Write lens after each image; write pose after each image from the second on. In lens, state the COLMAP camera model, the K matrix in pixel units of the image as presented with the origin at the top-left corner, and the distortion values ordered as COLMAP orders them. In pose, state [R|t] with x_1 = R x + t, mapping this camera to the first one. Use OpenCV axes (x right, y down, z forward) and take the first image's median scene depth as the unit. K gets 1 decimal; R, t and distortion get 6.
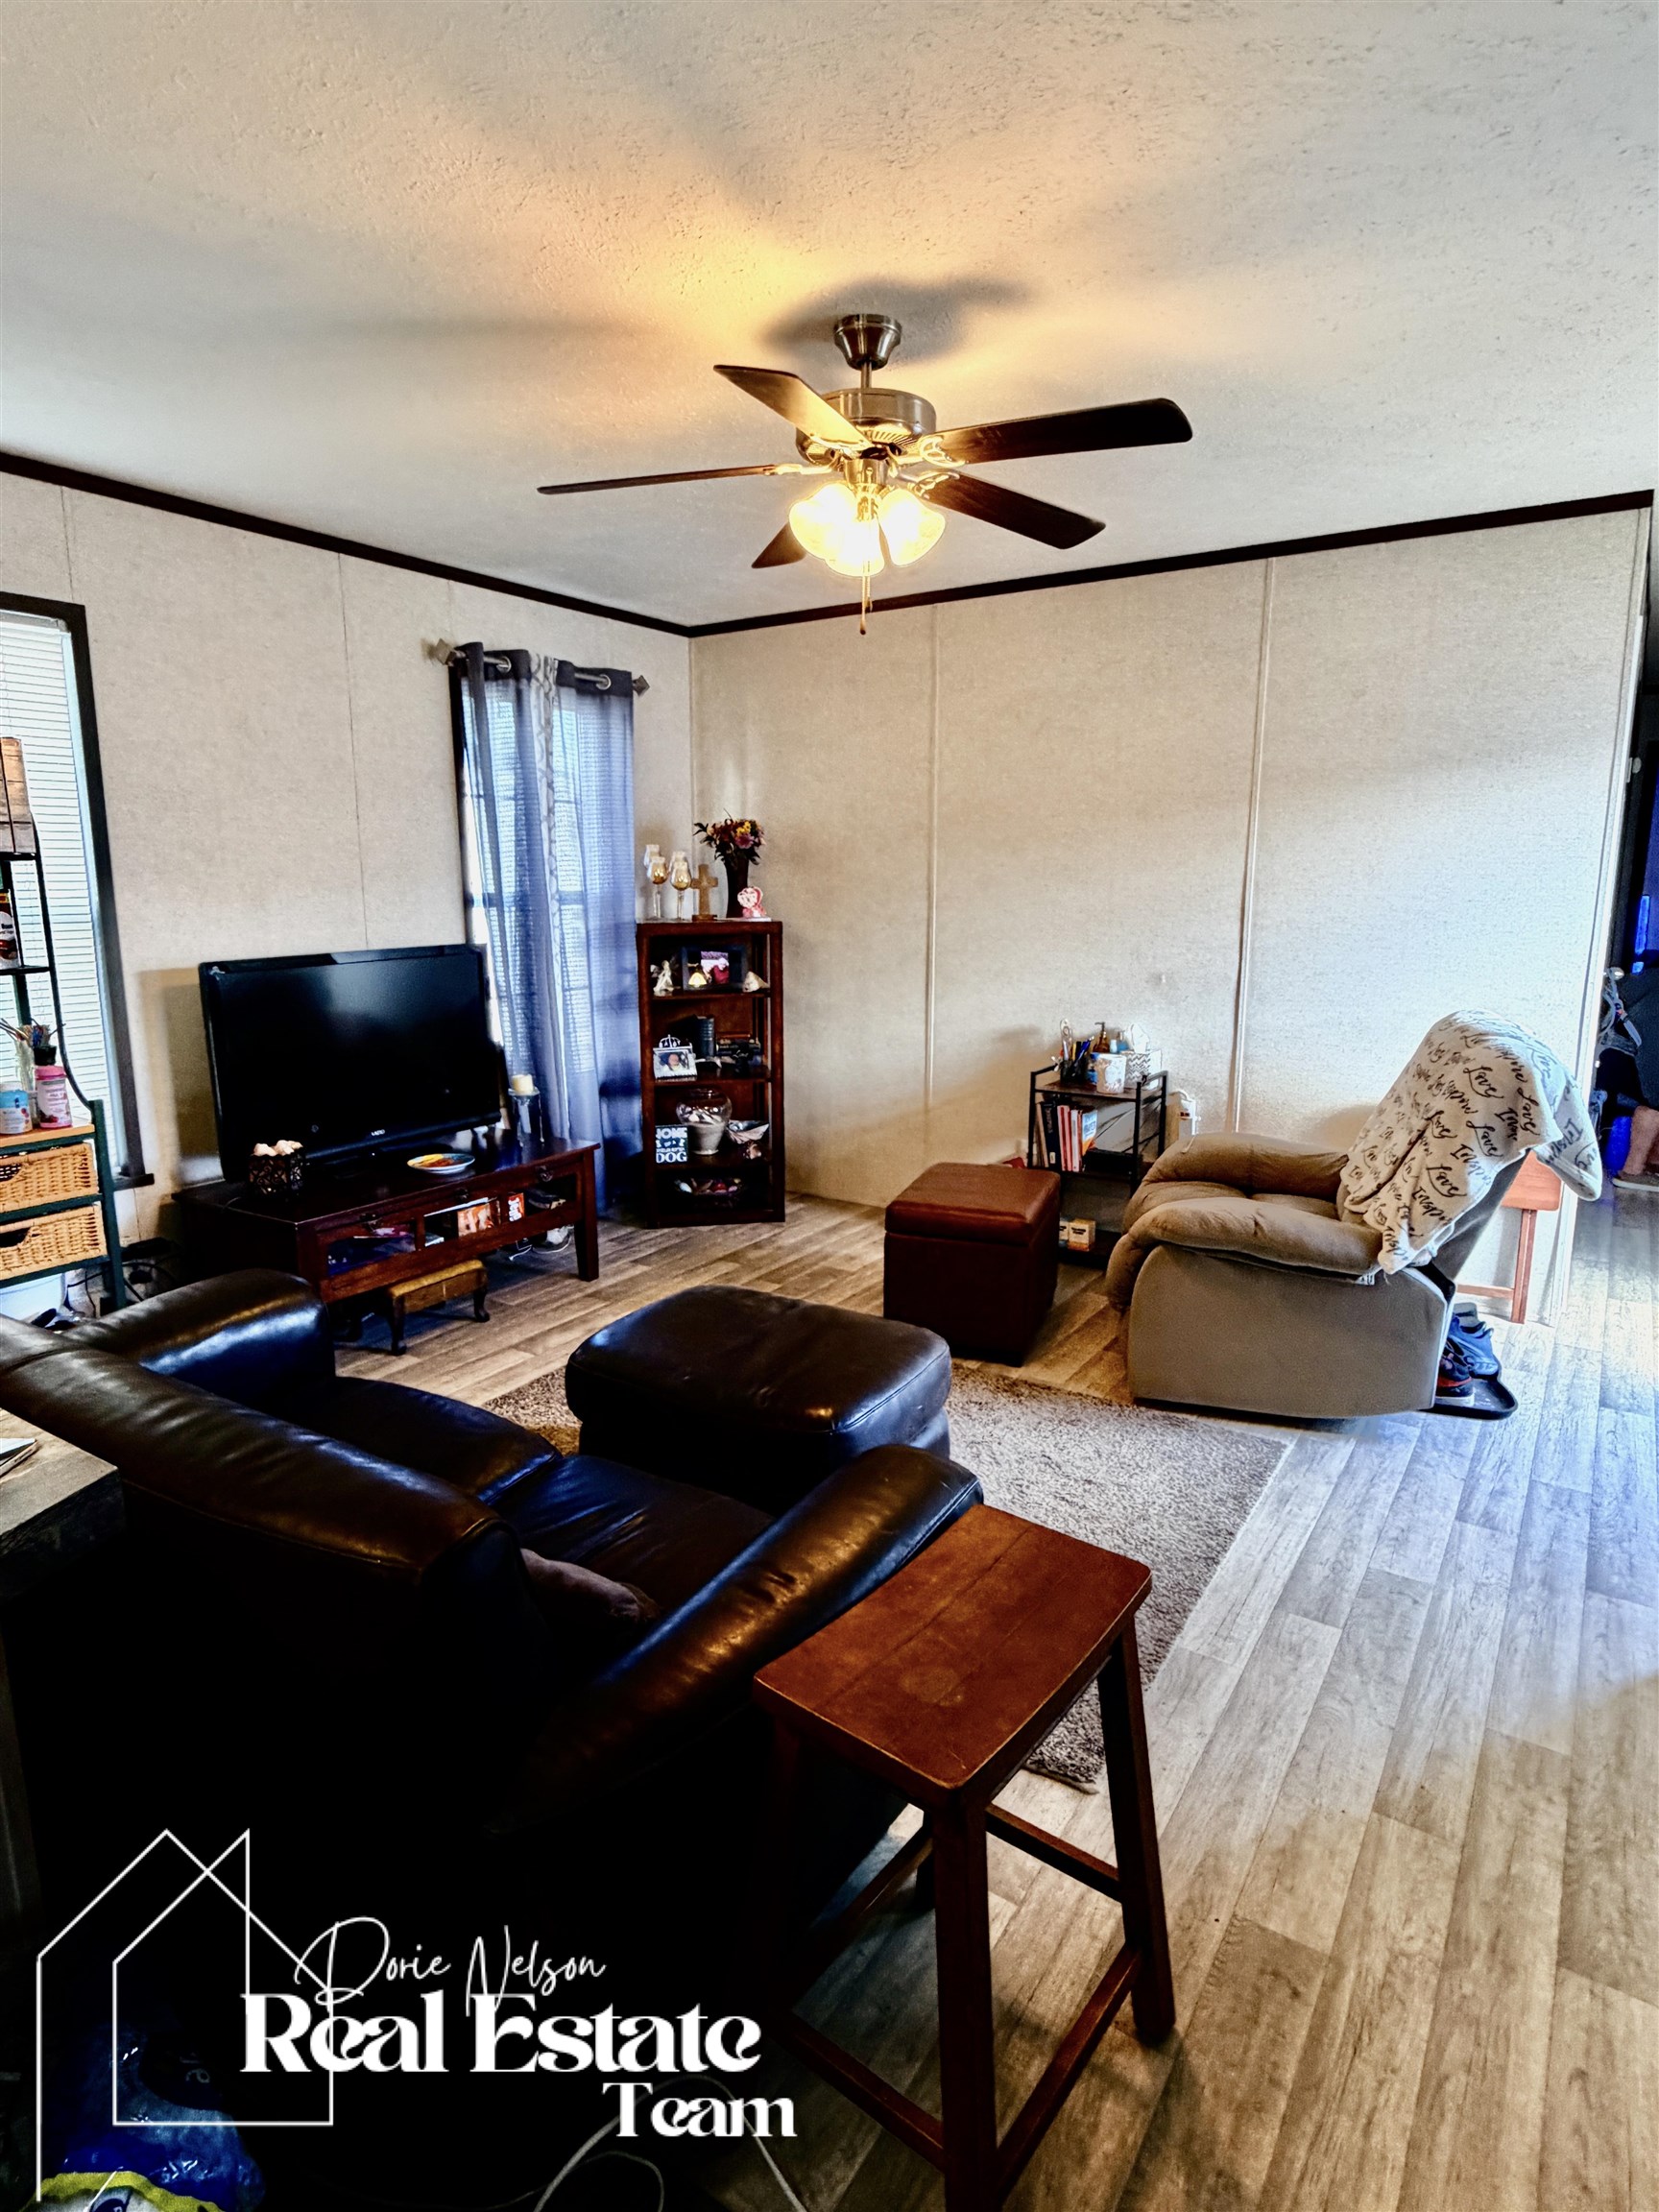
lens RADIAL K [[1209.6, 0, 829.5], [0, 1209.6, 1106.0], [0, 0, 1]] dist [-0.001406, -0.000418]
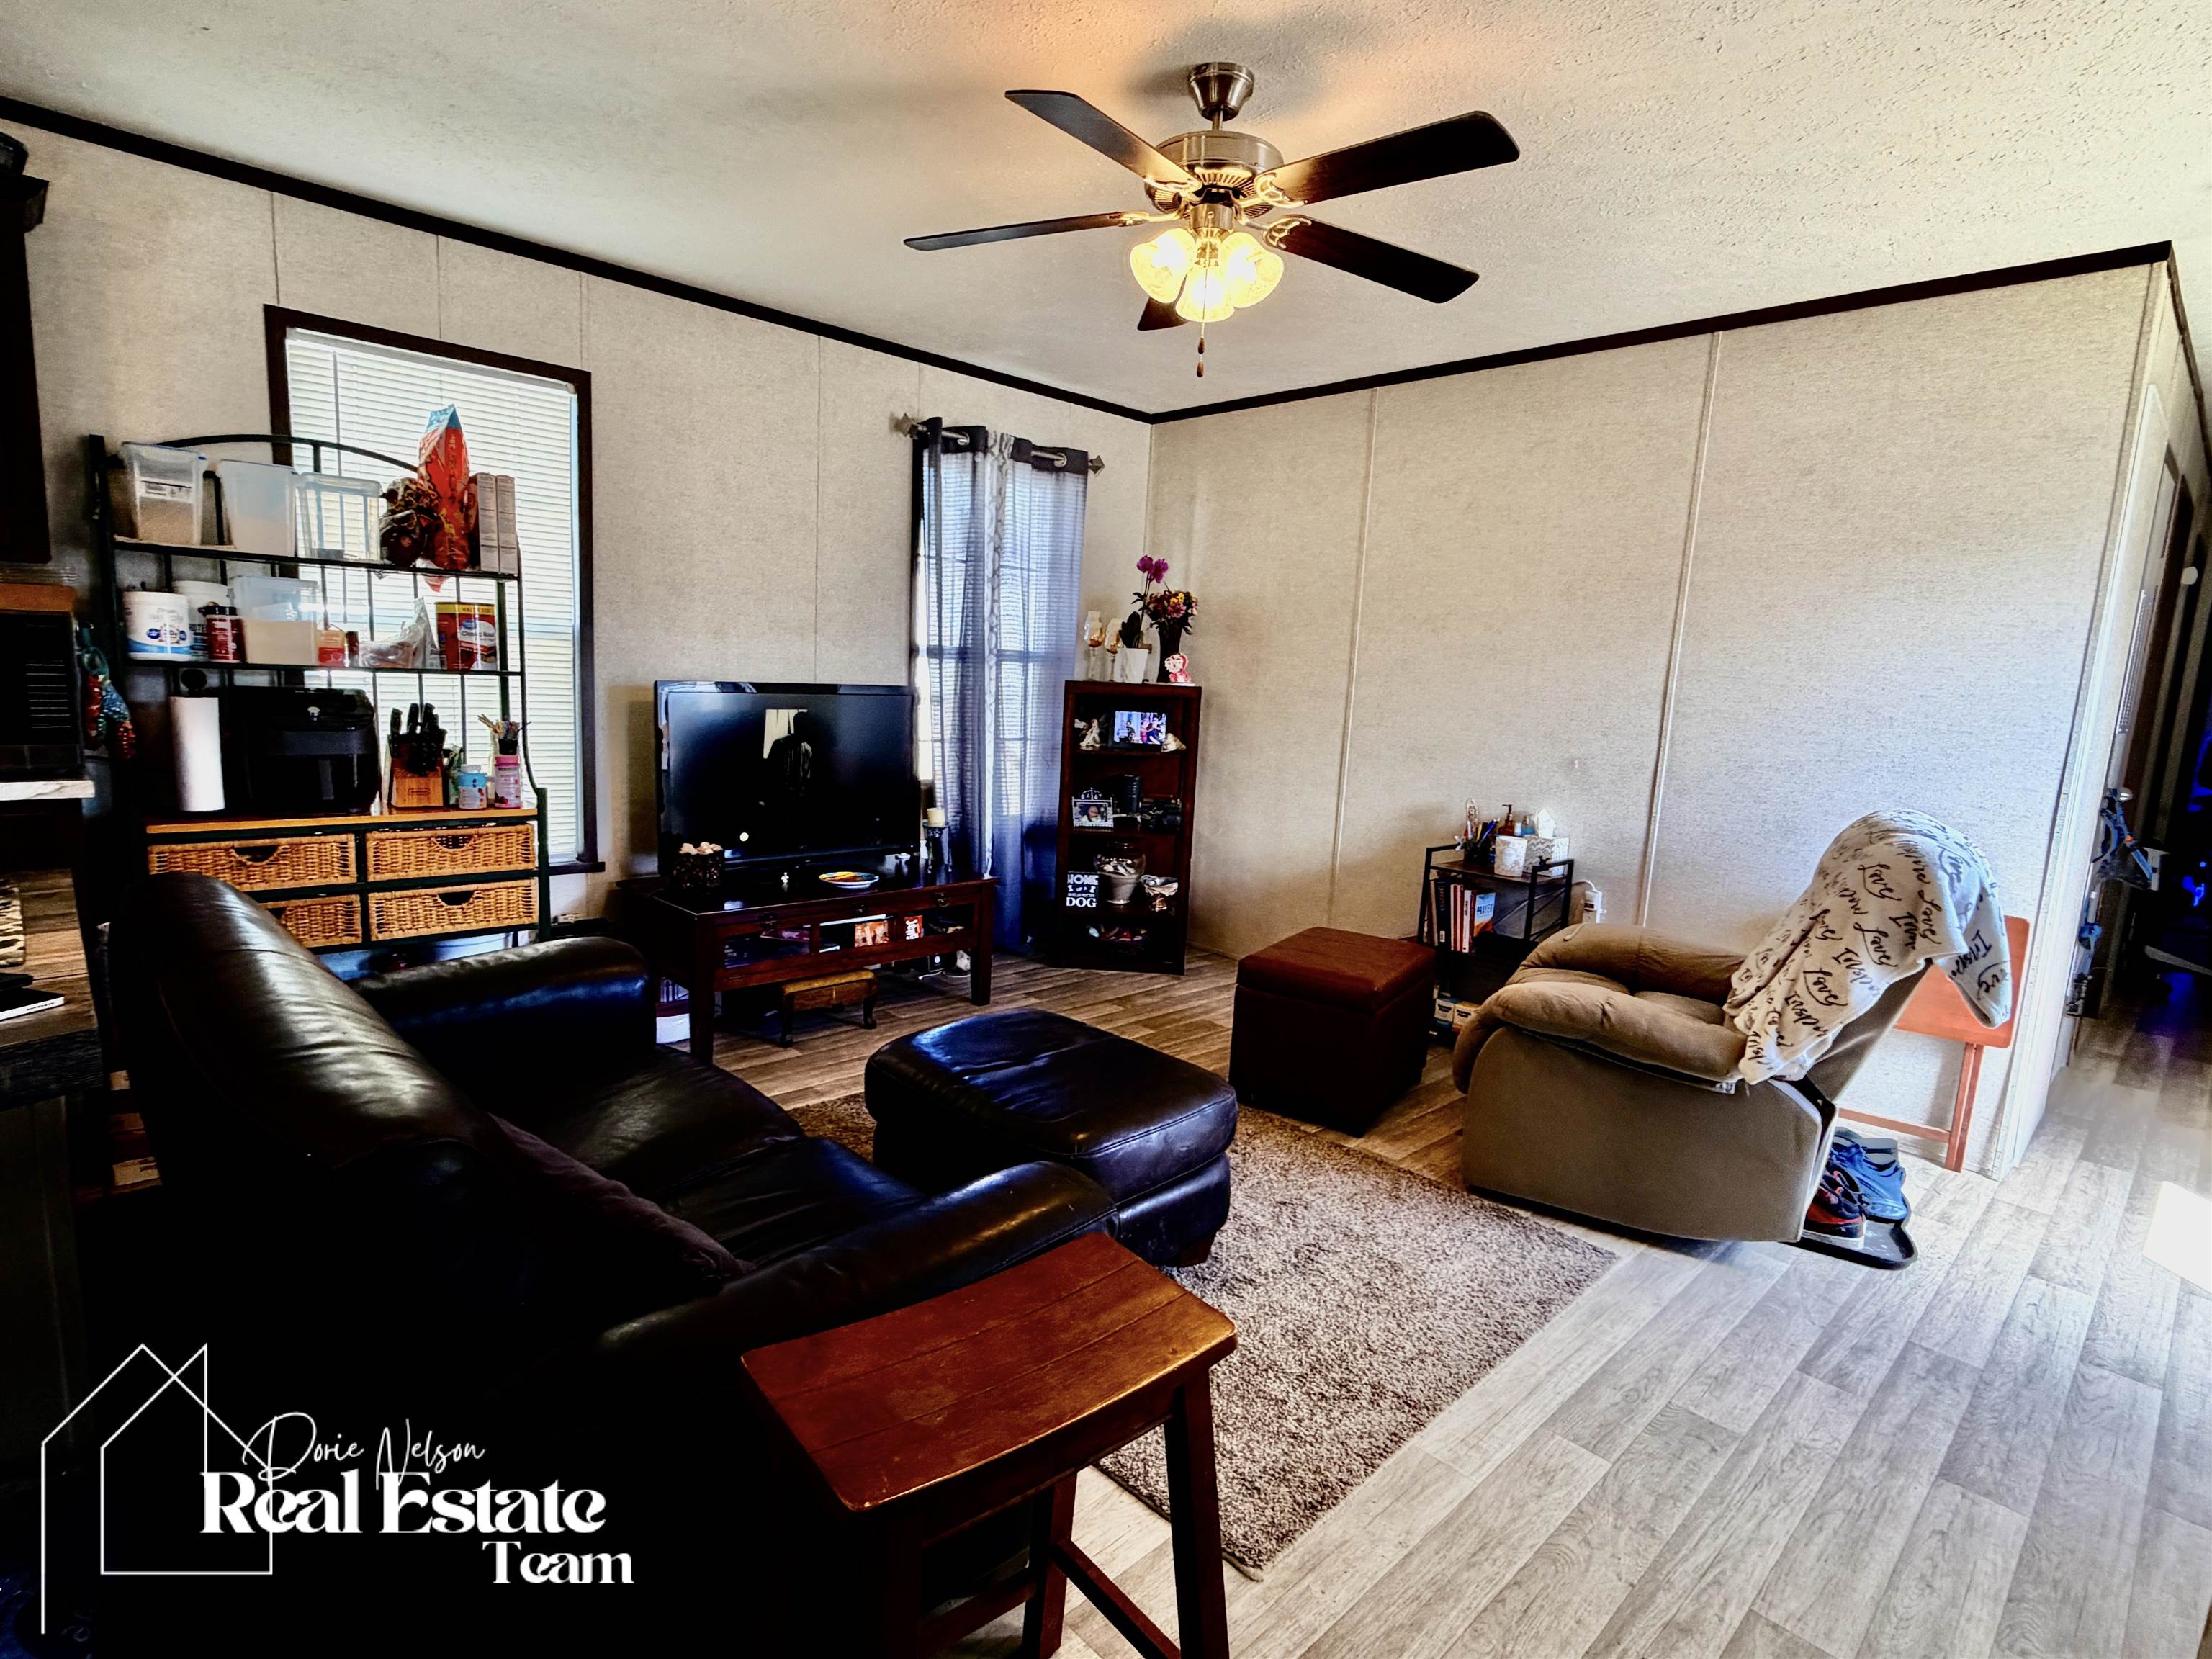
lens RADIAL K [[1115.8, 0, 1104.5], [0, 1115.8, 837.8], [0, 0, 1]] dist [-0.002039, -0.000702]
pose [[0.973553, 0.084506, -0.212255, 0.121193], [-0.093751, 0.995020, -0.033860, 0.023152], [0.208337, 0.052863, 0.976627, 0.059706]]
